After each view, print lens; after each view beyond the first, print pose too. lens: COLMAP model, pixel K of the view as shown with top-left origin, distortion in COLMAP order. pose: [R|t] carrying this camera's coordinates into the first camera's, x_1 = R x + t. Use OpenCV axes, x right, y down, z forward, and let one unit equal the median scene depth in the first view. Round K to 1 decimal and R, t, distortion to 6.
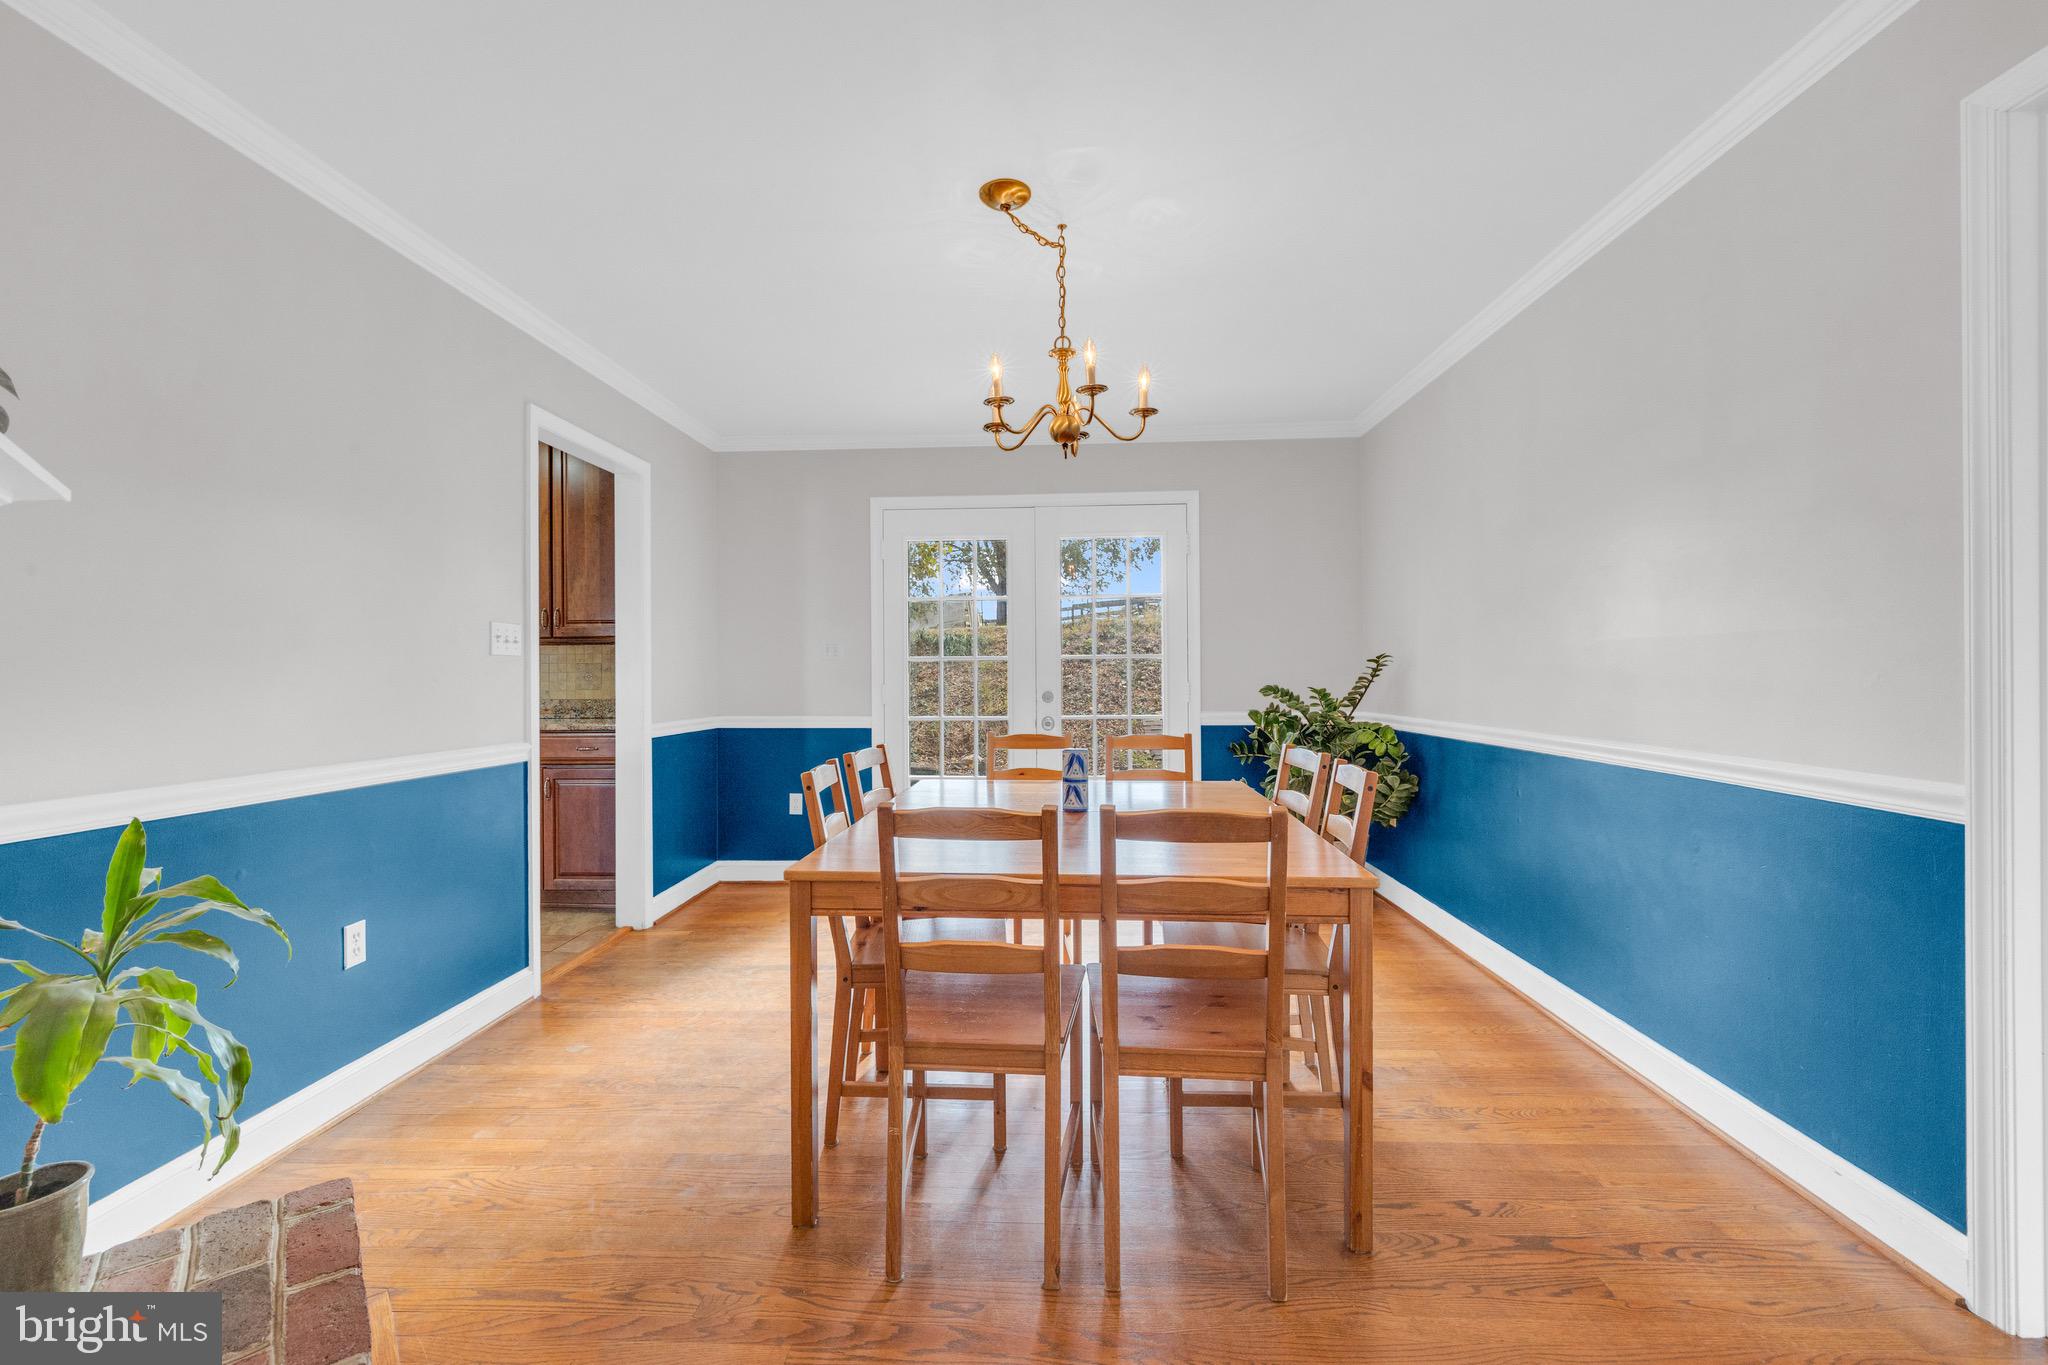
lens RADIAL K [[861.0, 0, 1031.1], [0, 861.0, 671.9], [0, 0, 1]] dist [-0.000544, 0.000056]
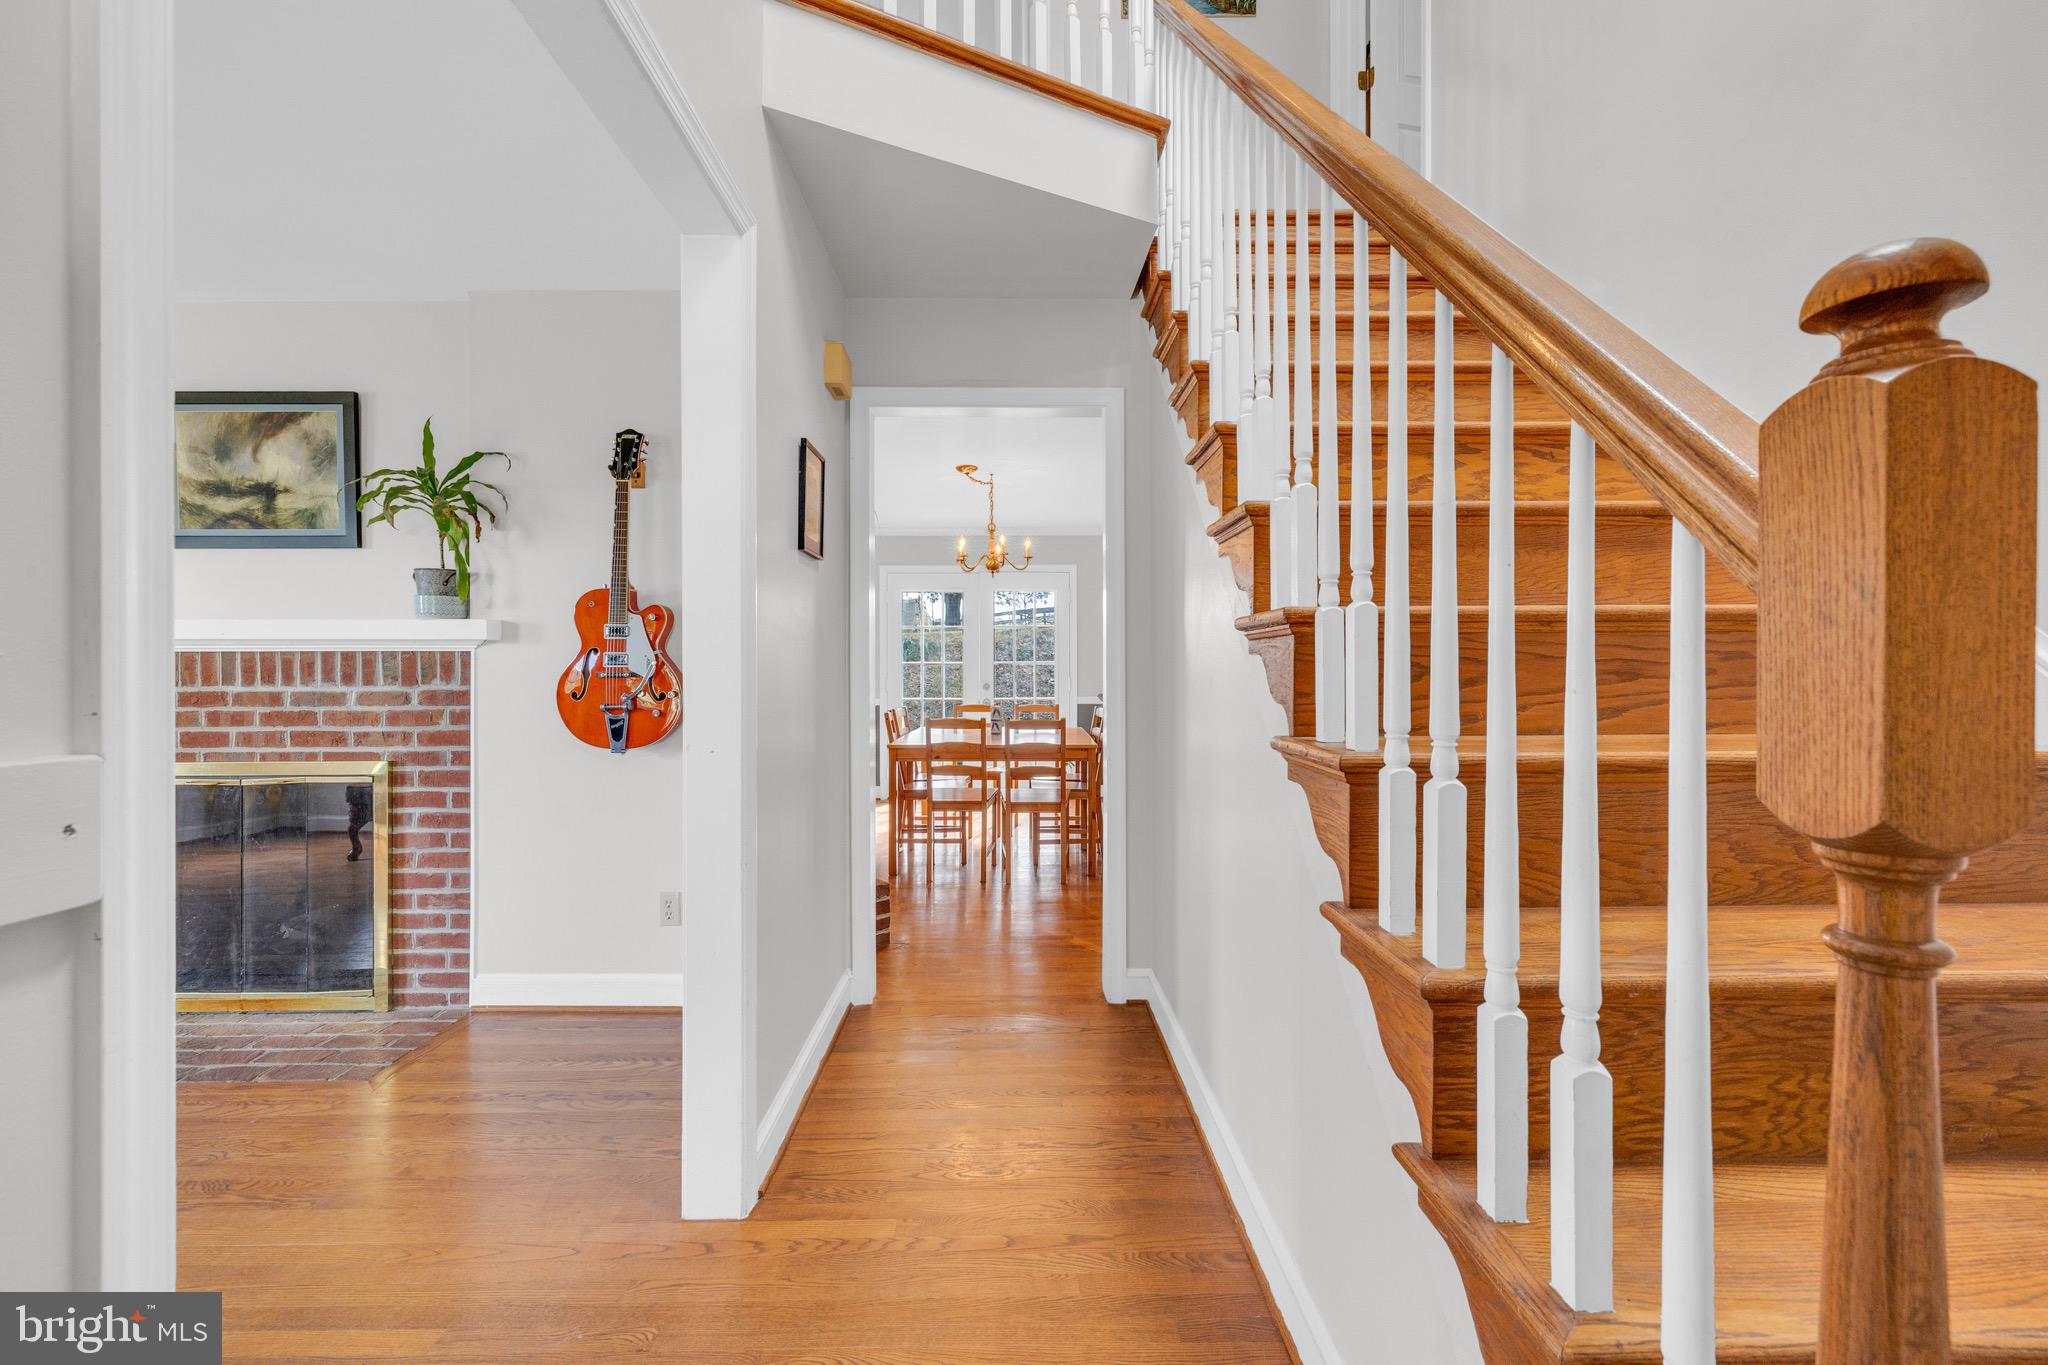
lens RADIAL K [[861.0, 0, 1031.1], [0, 861.0, 671.9], [0, 0, 1]] dist [-0.000544, 0.000056]
pose [[0.997862, 0.002161, 0.065325, -0.006721], [-0.002094, 0.999997, -0.001096, 0.002253], [-0.065327, 0.000957, 0.997863, -1.258765]]
